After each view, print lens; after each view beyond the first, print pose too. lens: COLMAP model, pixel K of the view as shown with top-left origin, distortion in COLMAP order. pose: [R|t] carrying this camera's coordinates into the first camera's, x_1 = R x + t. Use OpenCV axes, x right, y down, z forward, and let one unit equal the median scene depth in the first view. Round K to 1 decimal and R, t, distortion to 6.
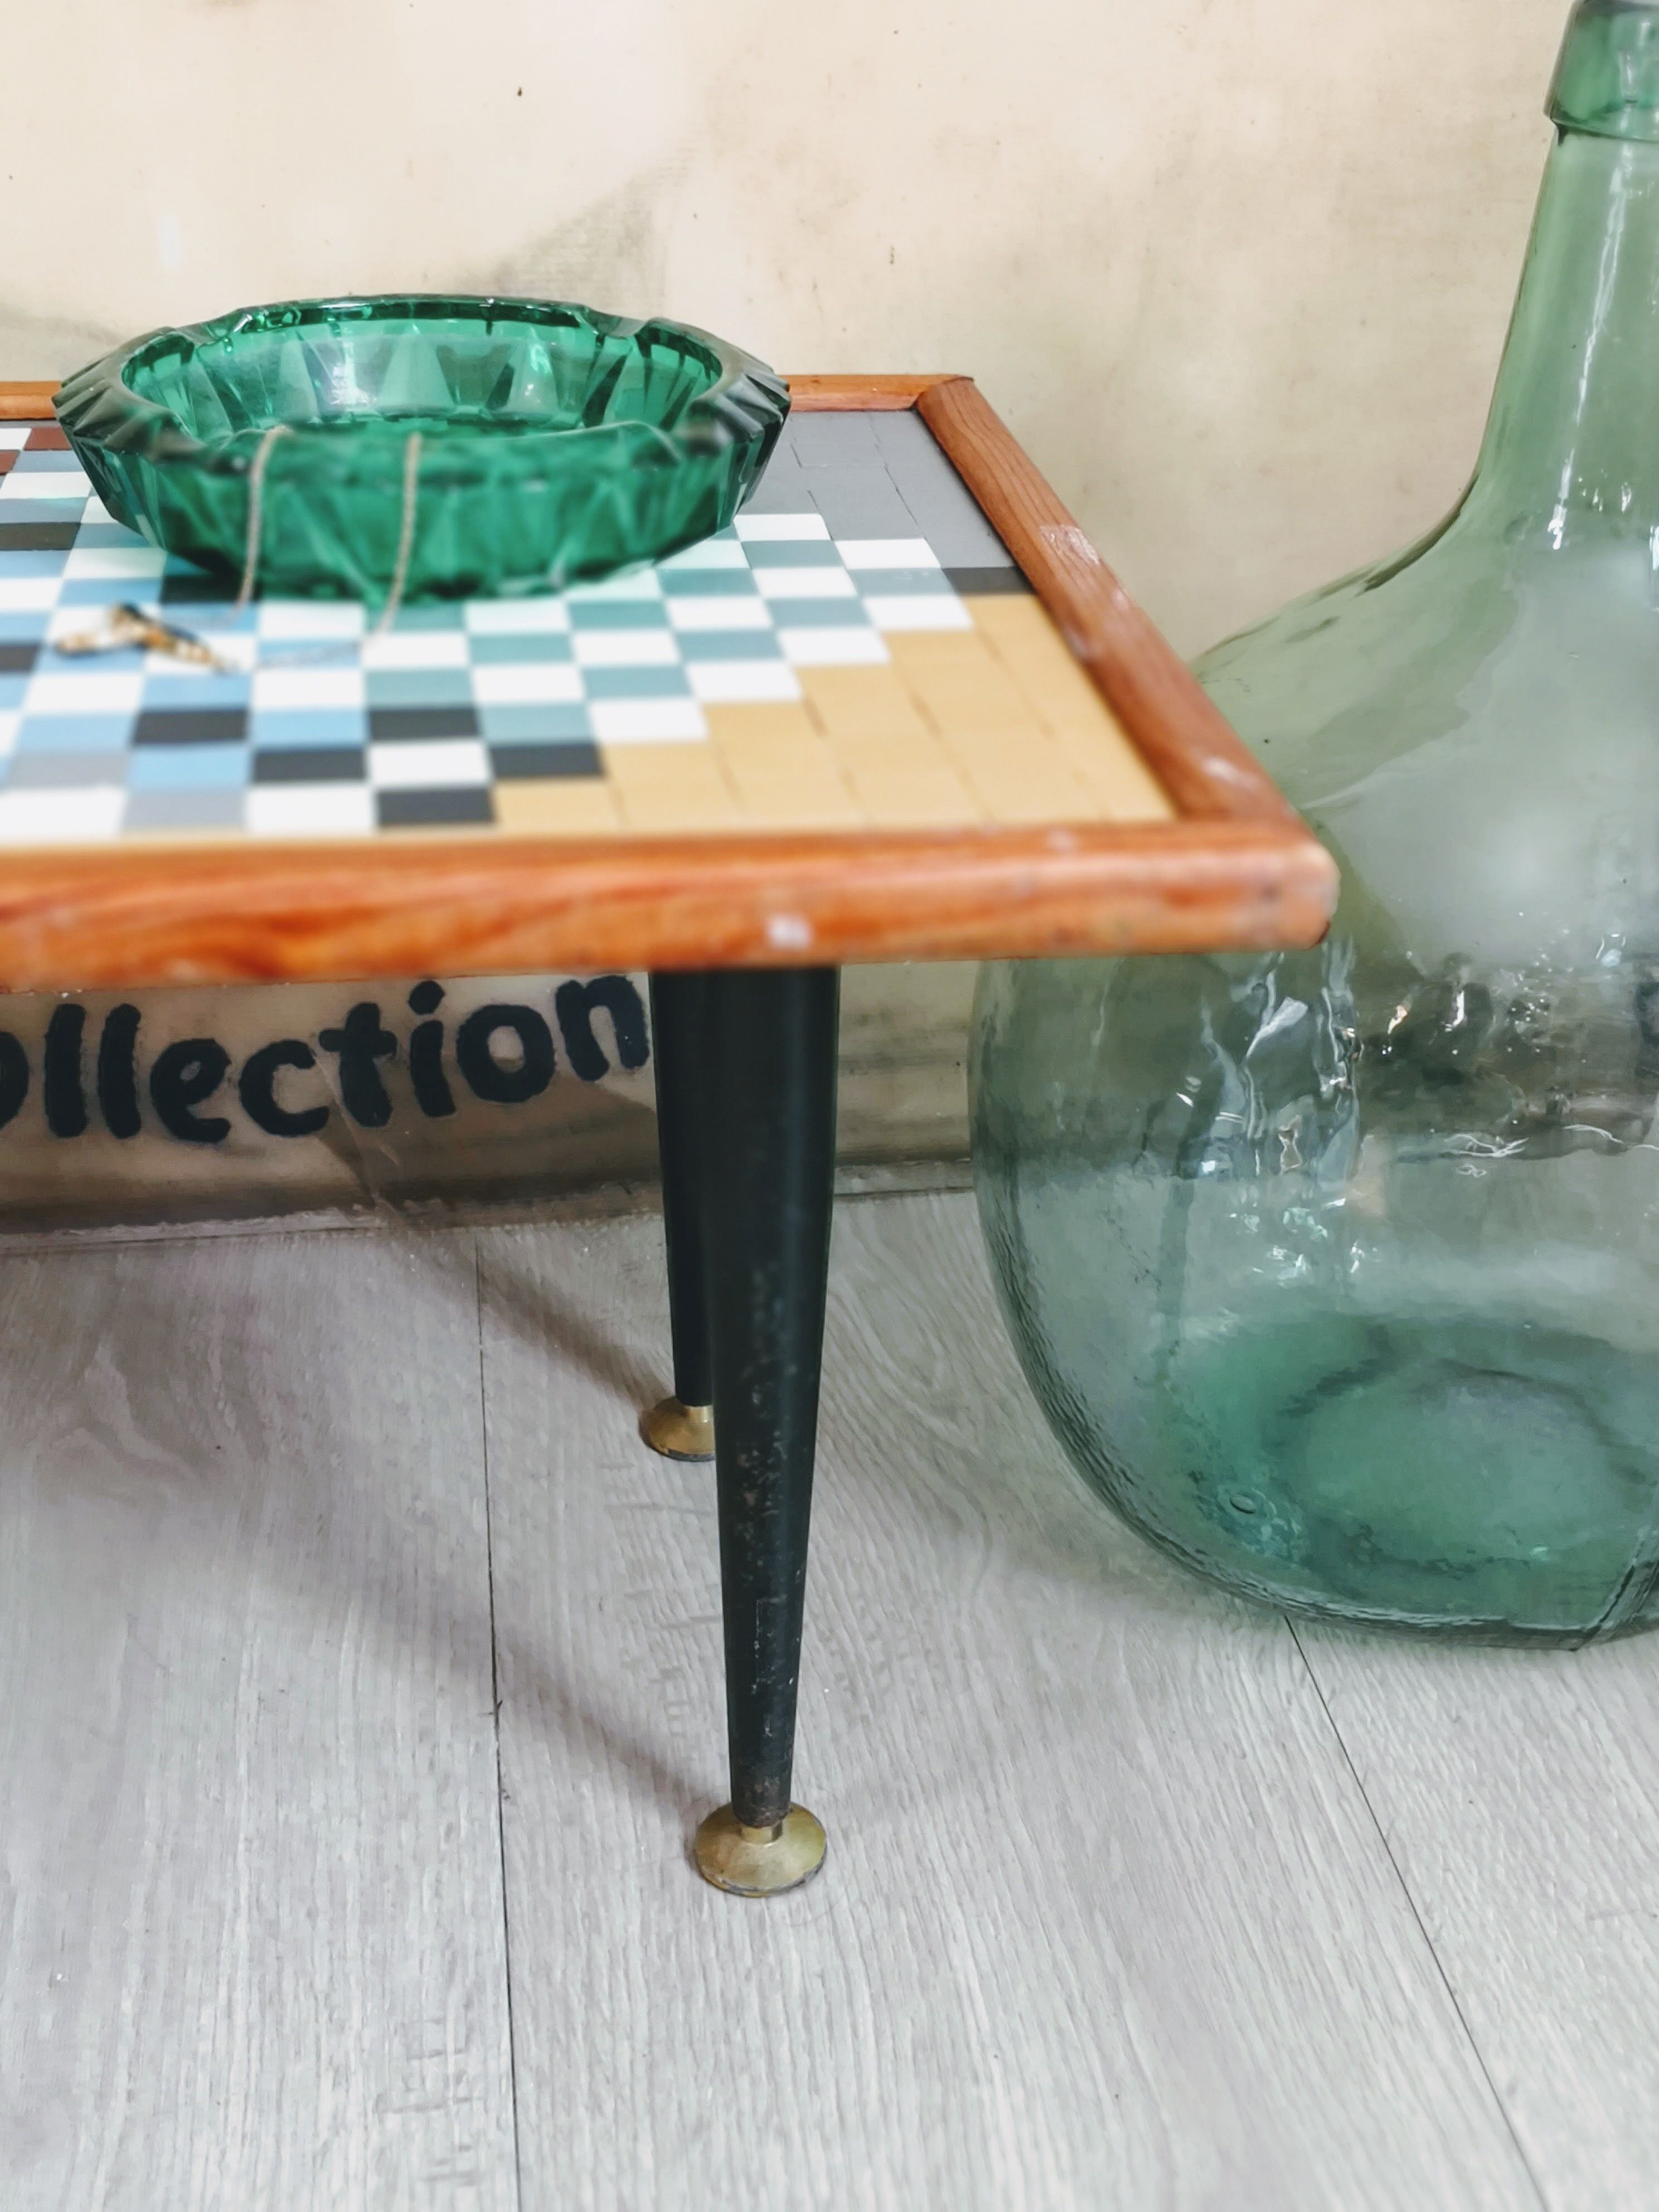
lens RADIAL K [[2659.9, 0, 813.0], [0, 2659.9, 1114.6], [0, 0, 1]] dist [0.031976, 0.000000]
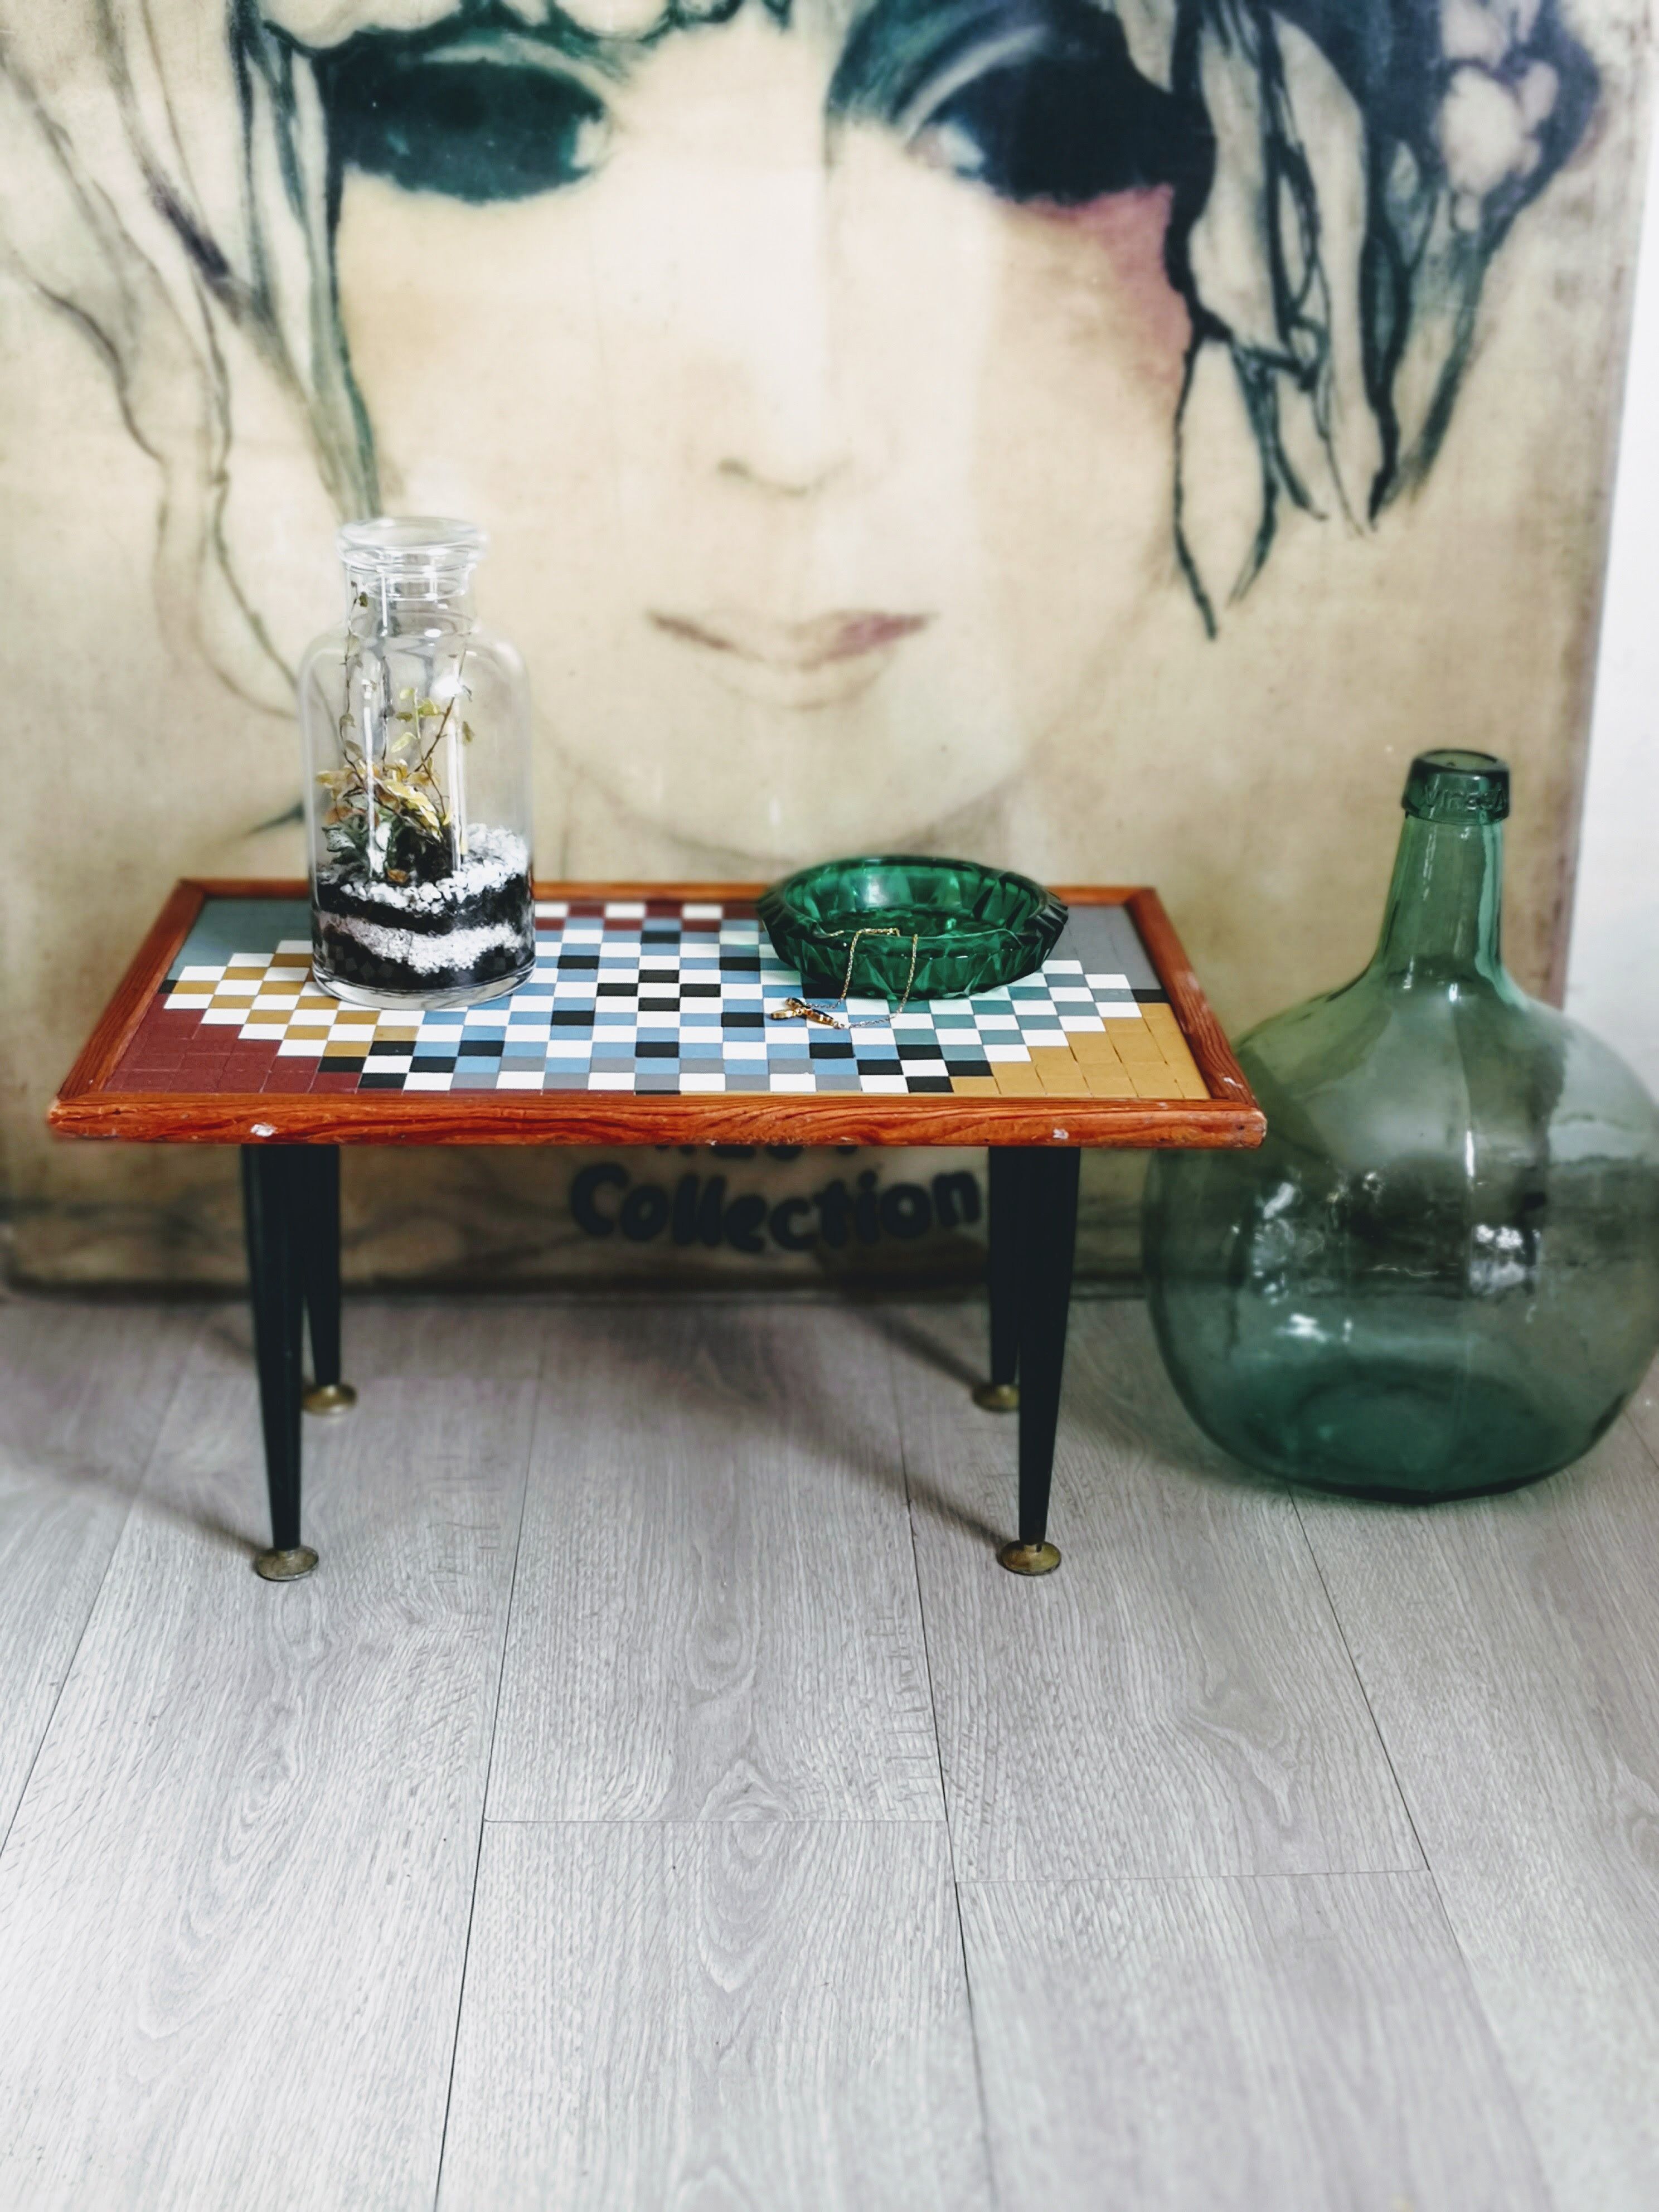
lens RADIAL K [[2659.9, 0, 817.7], [0, 2659.9, 1094.7], [0, 0, 1]] dist [0.031976, 0.000000]
pose [[0.995057, 0.035414, -0.092775, -0.004570], [-0.045551, 0.992939, -0.109532, 0.145340], [0.088241, 0.113216, 0.989644, -1.249297]]
